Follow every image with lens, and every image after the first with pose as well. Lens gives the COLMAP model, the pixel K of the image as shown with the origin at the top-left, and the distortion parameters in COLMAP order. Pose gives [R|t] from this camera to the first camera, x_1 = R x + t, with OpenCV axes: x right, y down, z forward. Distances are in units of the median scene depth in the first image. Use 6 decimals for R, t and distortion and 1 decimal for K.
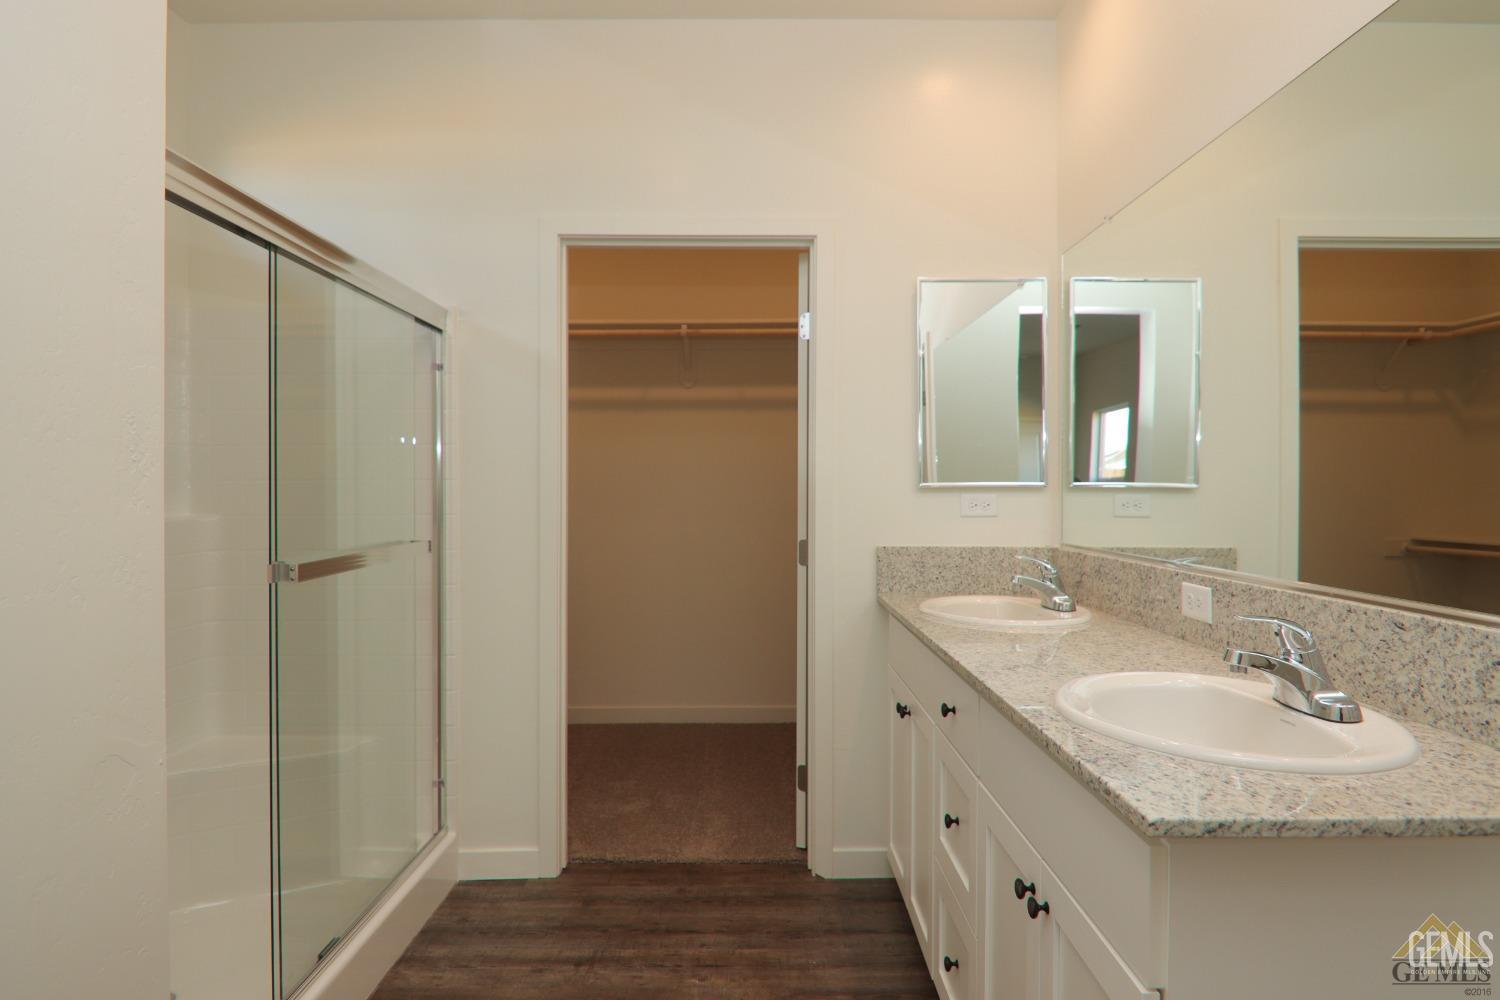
lens RADIAL K [[837.1, 0, 751.2], [0, 837.1, 496.5], [0, 0, 1]] dist [-0.000062, 0.000011]
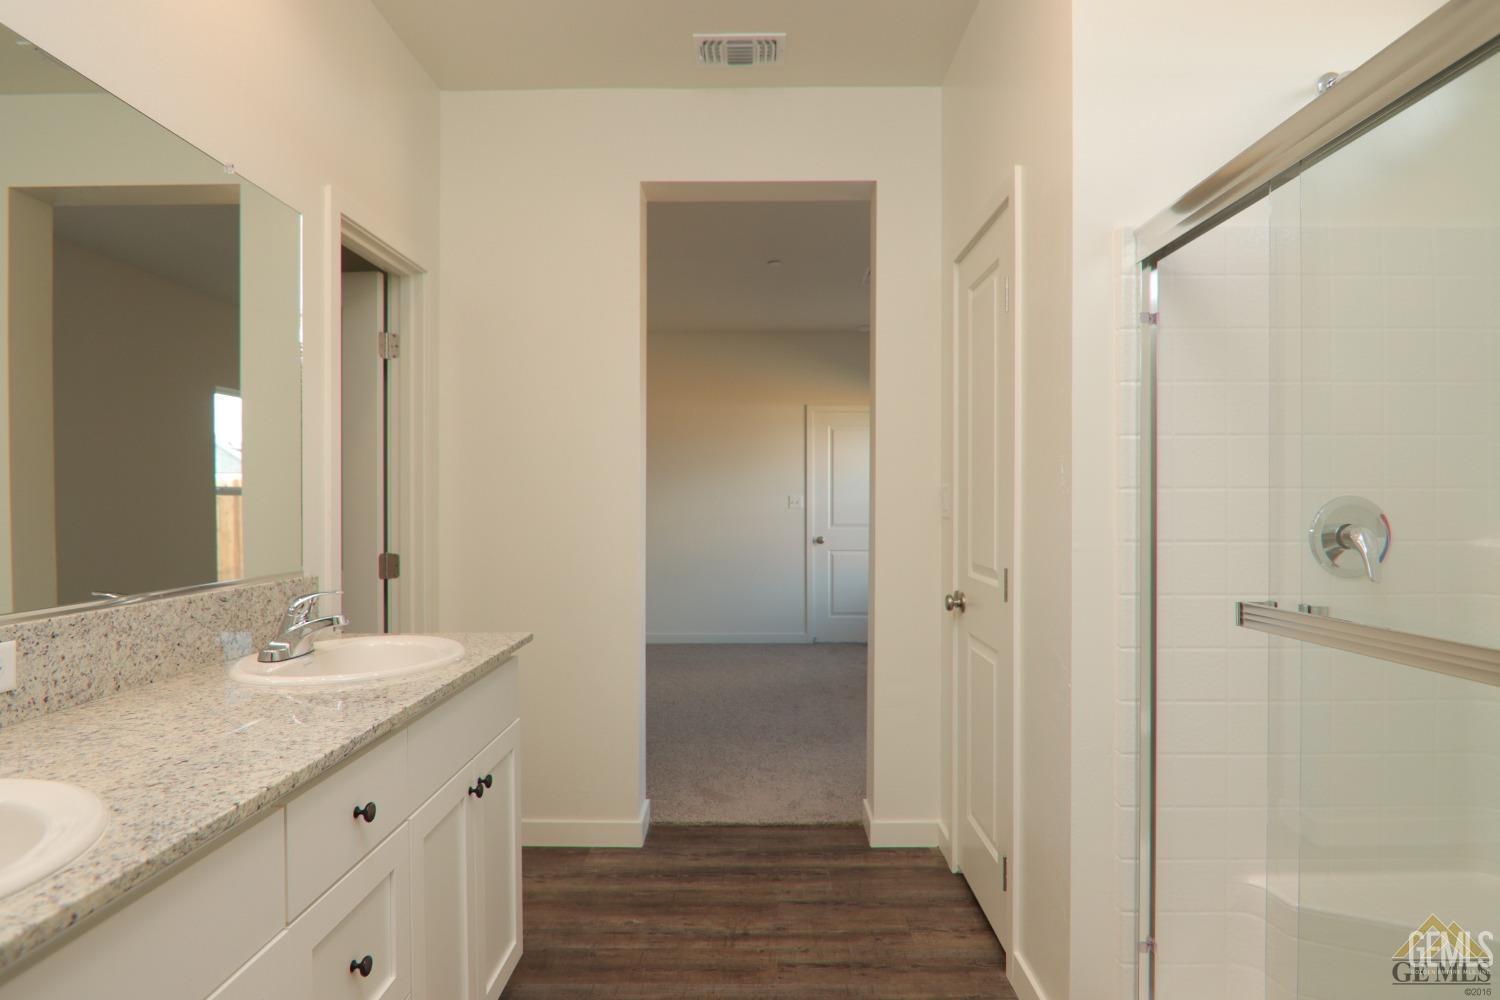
lens RADIAL K [[837.1, 0, 749.5], [0, 837.1, 503.0], [0, 0, 1]] dist [-0.000062, 0.000011]
pose [[-0.999938, -0.002640, 0.010773, -0.132387], [-0.002544, 0.999958, 0.008860, -0.024851], [-0.010795, 0.008832, -0.999903, 2.206915]]
